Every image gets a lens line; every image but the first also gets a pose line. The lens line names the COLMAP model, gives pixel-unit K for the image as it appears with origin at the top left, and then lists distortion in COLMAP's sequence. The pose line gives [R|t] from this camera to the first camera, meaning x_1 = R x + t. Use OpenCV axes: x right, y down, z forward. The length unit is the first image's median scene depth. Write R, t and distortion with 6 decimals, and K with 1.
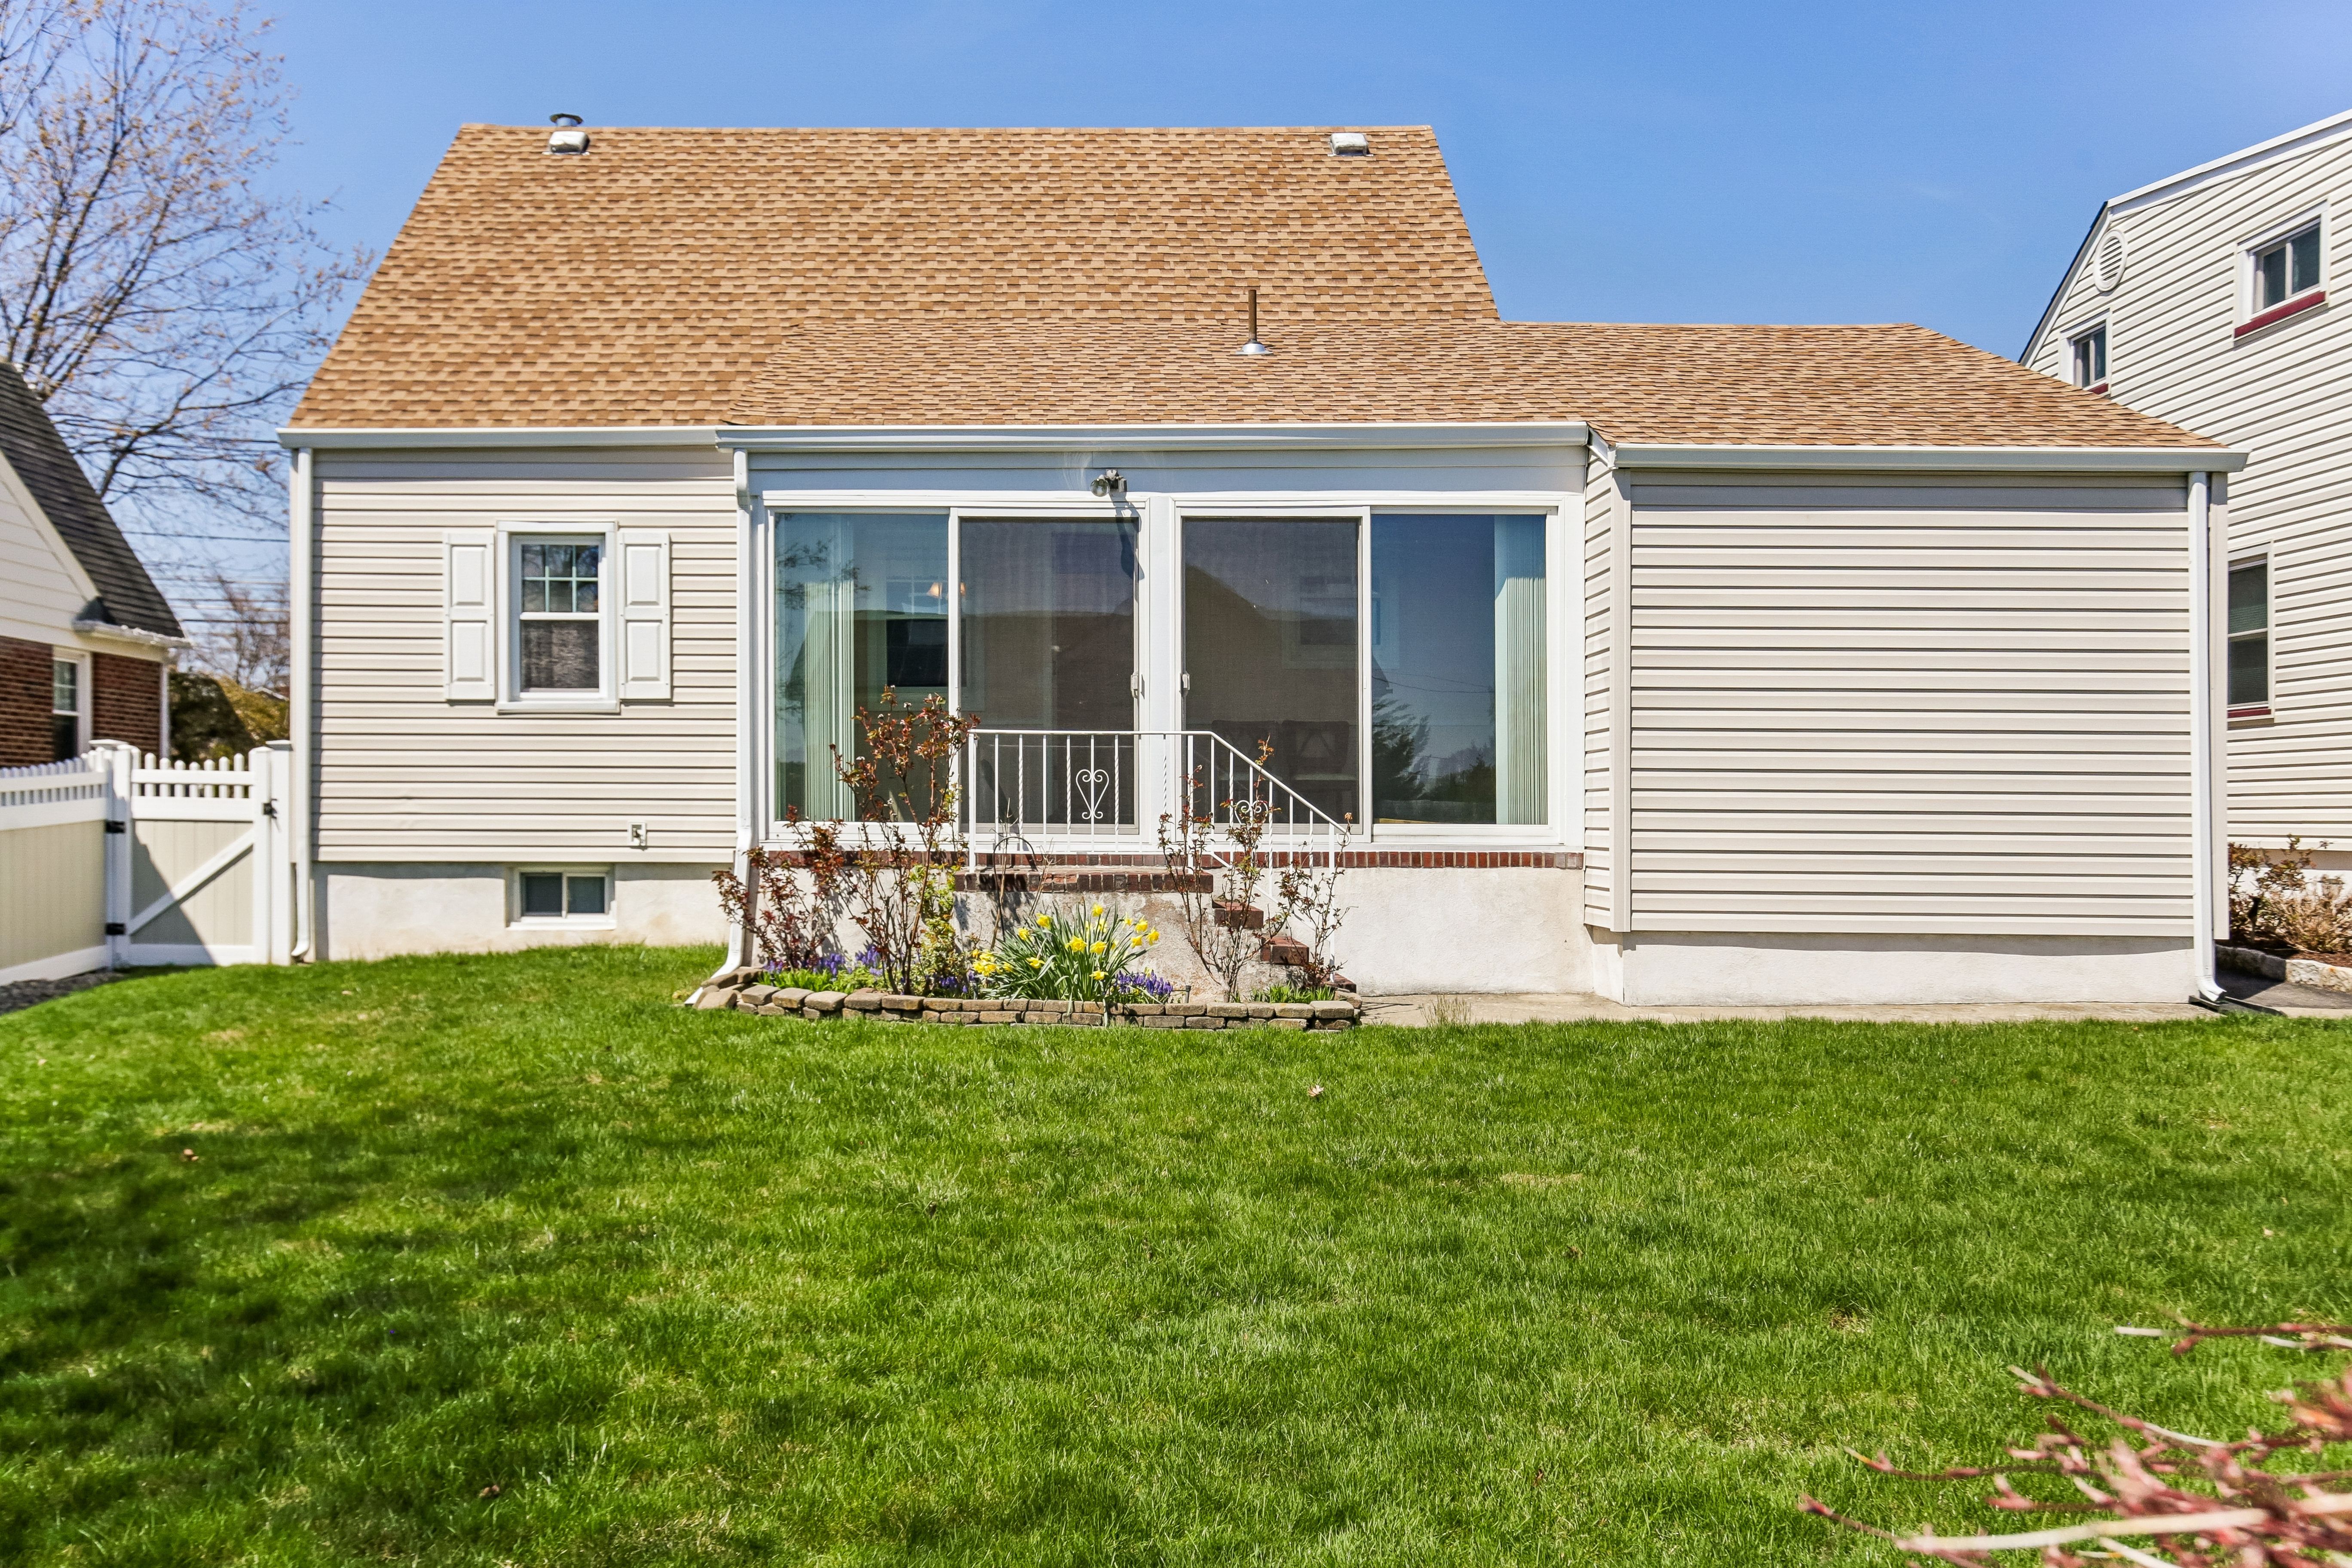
lens RADIAL K [[1873.9, 0, 1186.2], [0, 1873.9, 802.0], [0, 0, 1]] dist [0.024311, -0.004288]
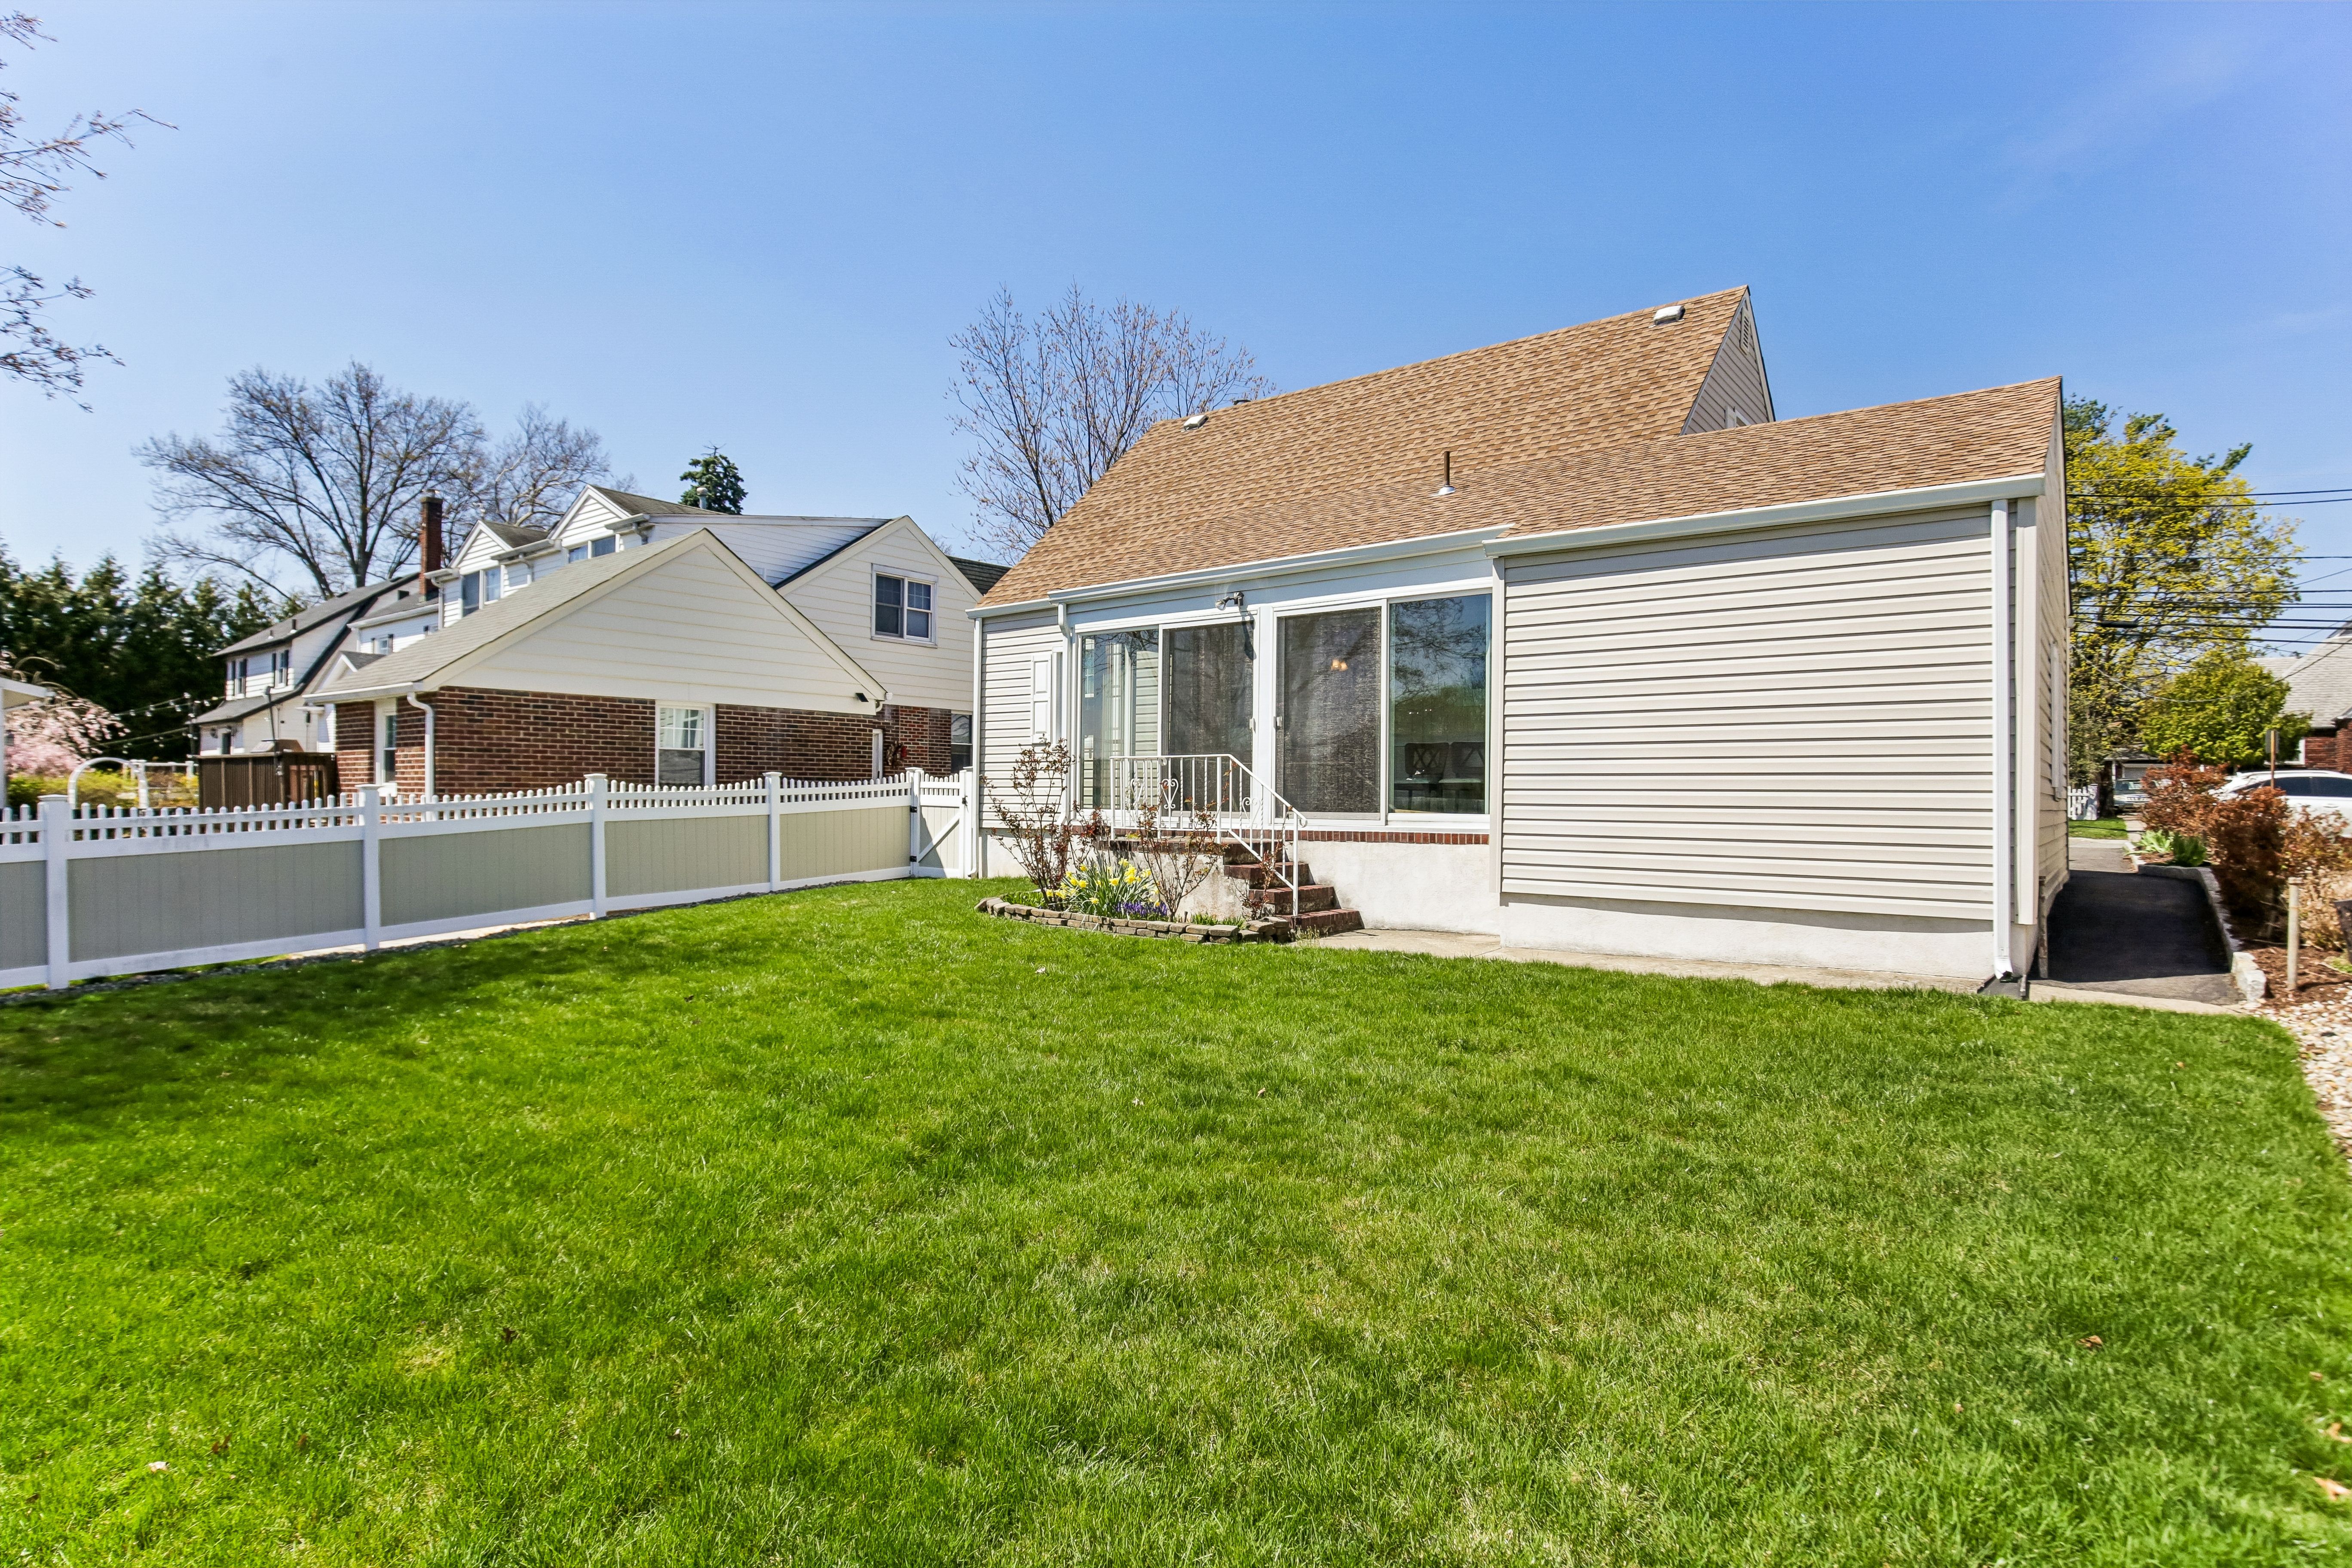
lens RADIAL K [[1224.9, 0, 1173.6], [0, 1224.9, 776.7], [0, 0, 1]] dist [0.001749, 0.000169]
pose [[0.792169, -0.009604, -0.610226, 0.475907], [0.000039, 0.999877, -0.015686, -0.001412], [0.610302, 0.012402, 0.792072, 0.111766]]
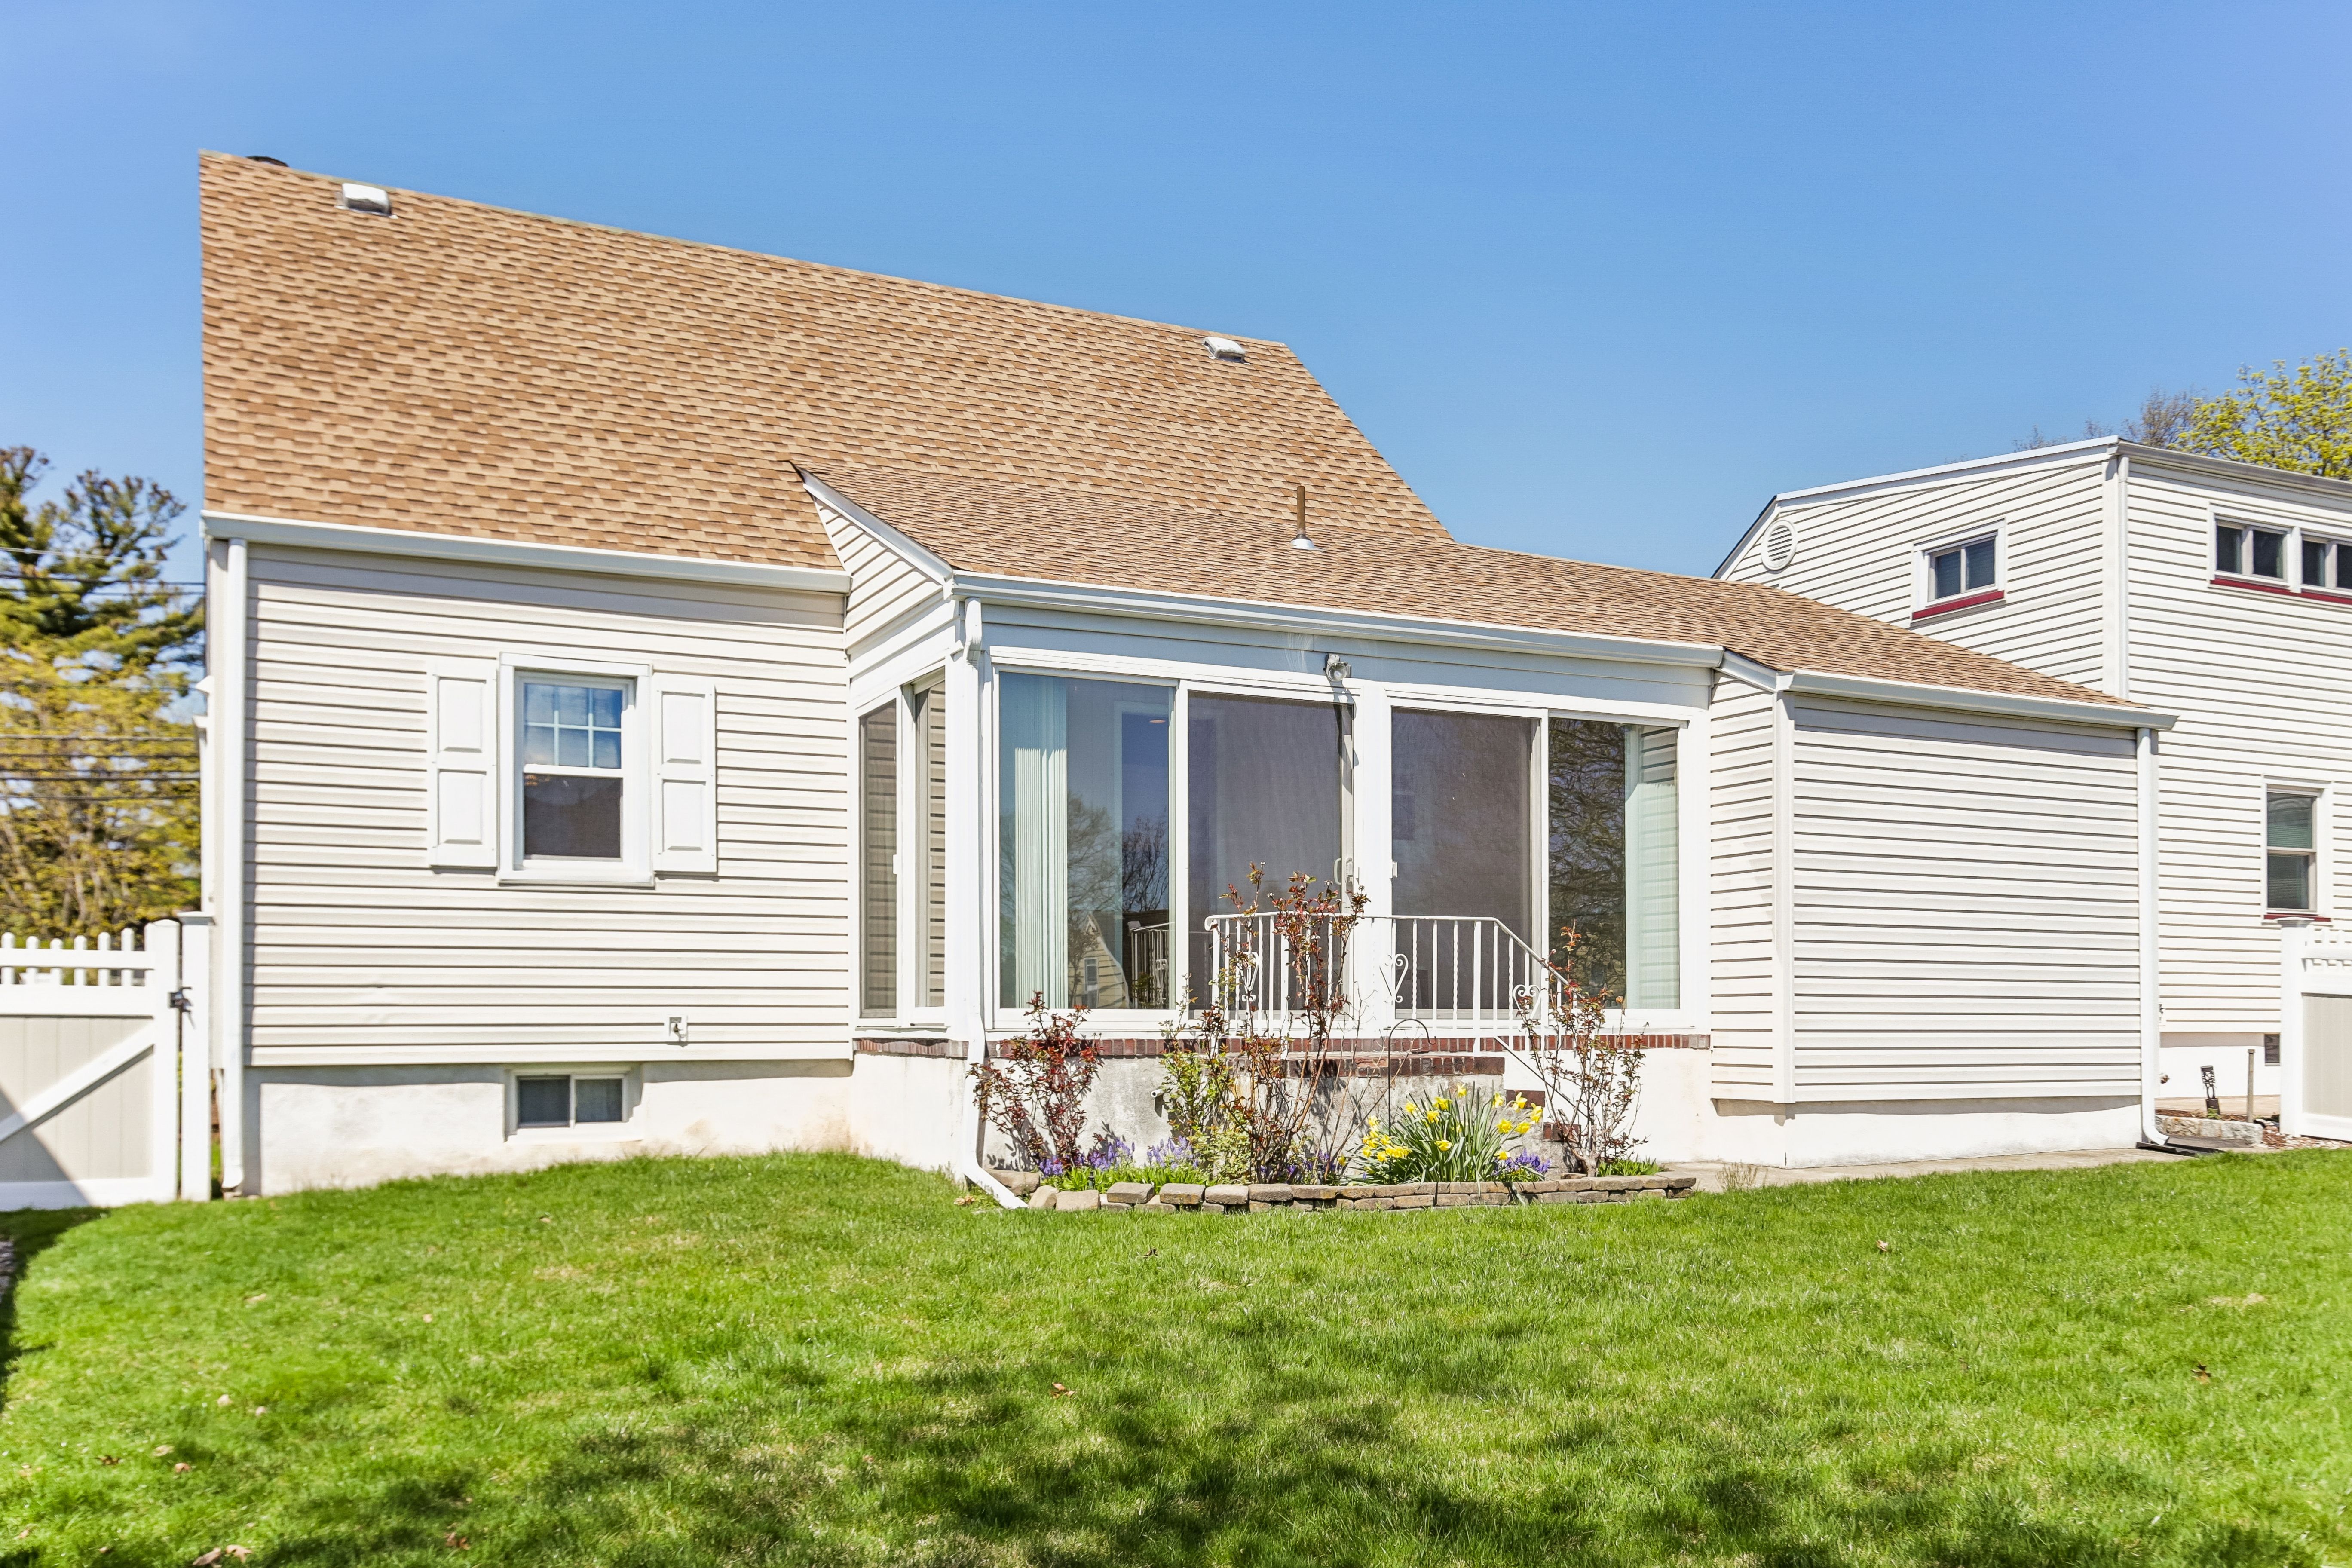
lens RADIAL K [[1881.1, 0, 1257.5], [0, 1881.1, 972.6], [0, 0, 1]] dist [0.013902, 0.011123]
pose [[0.891889, 0.005177, 0.452226, -0.444983], [0.004012, 0.999805, -0.019357, 0.009369], [-0.452237, 0.019079, 0.891694, 0.109386]]
